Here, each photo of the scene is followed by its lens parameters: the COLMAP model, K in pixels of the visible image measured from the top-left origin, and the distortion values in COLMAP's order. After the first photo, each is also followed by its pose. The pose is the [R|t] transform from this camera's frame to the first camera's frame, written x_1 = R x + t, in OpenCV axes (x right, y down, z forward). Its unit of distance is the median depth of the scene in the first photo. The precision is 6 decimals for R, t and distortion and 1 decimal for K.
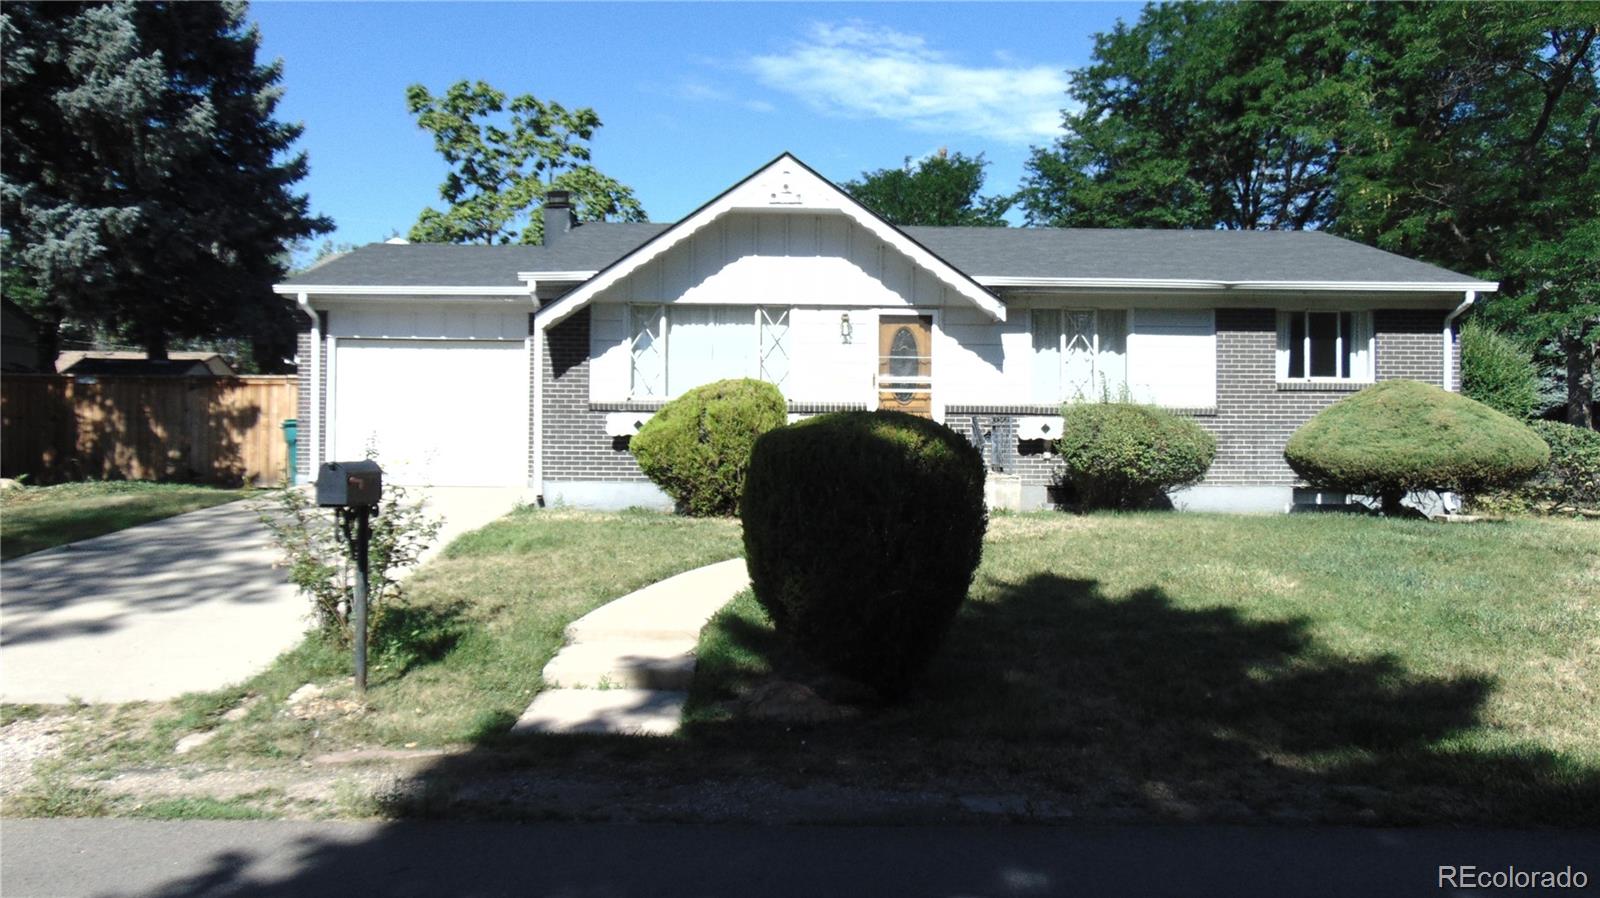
lens RADIAL K [[1169.8, 0, 800.0], [0, 1169.8, 449.0], [0, 0, 1]] dist [-0.018903, 0.063138]
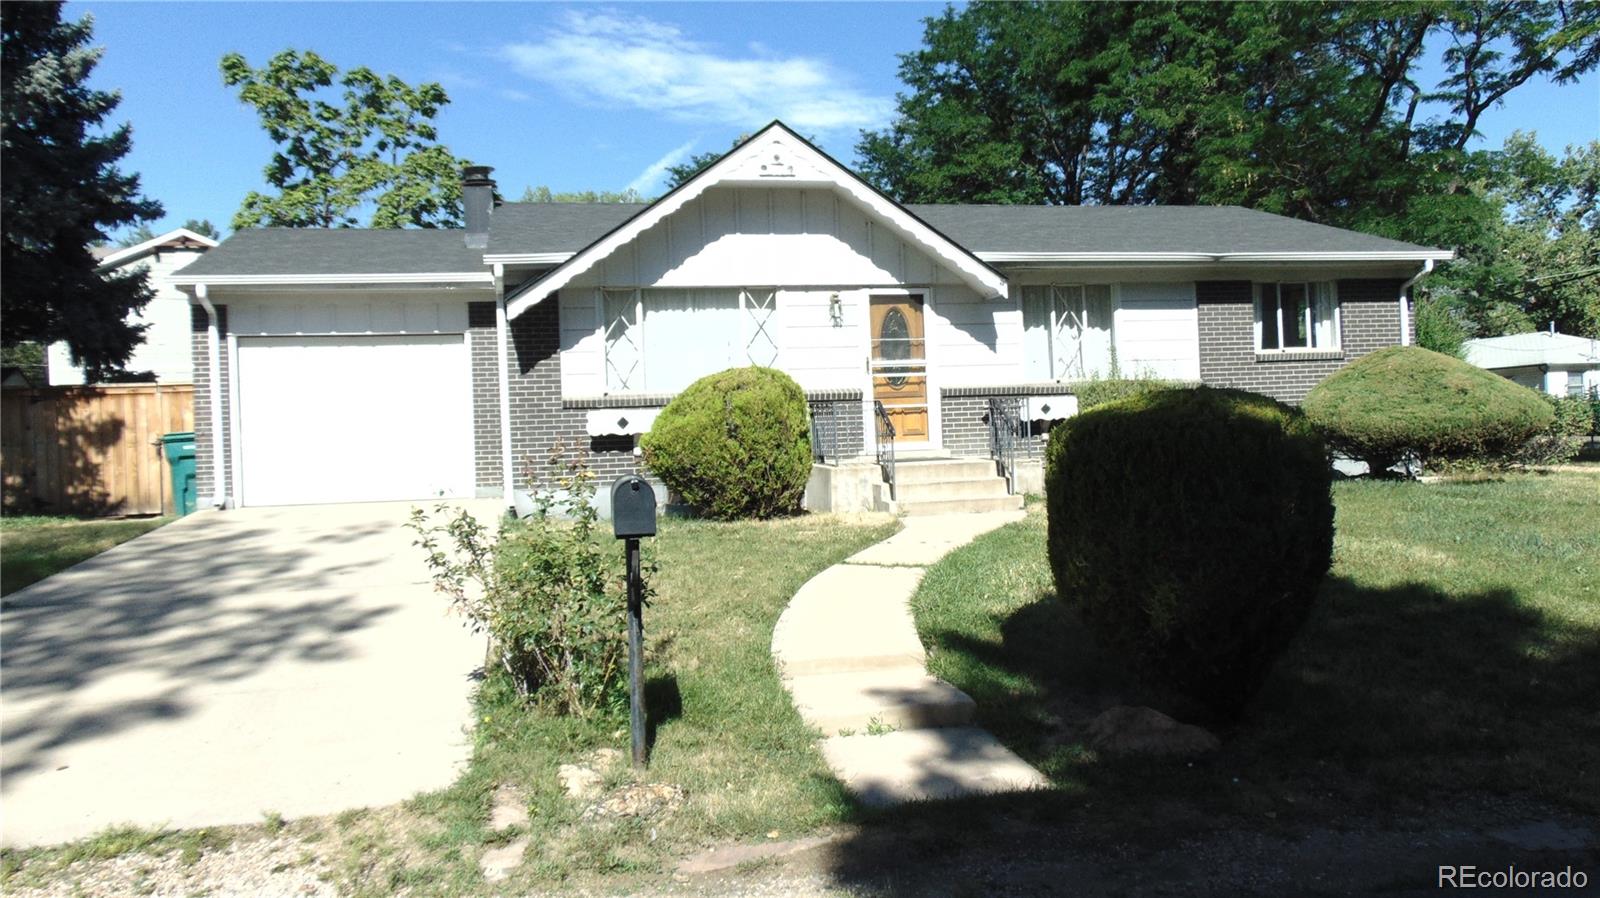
lens RADIAL K [[1169.8, 0, 800.0], [0, 1169.8, 449.0], [0, 0, 1]] dist [-0.018903, 0.063138]
pose [[0.982201, -0.045506, 0.182239, -0.161600], [0.043904, 0.998954, 0.012816, -0.005336], [-0.182631, -0.004587, 0.983171, 0.082240]]
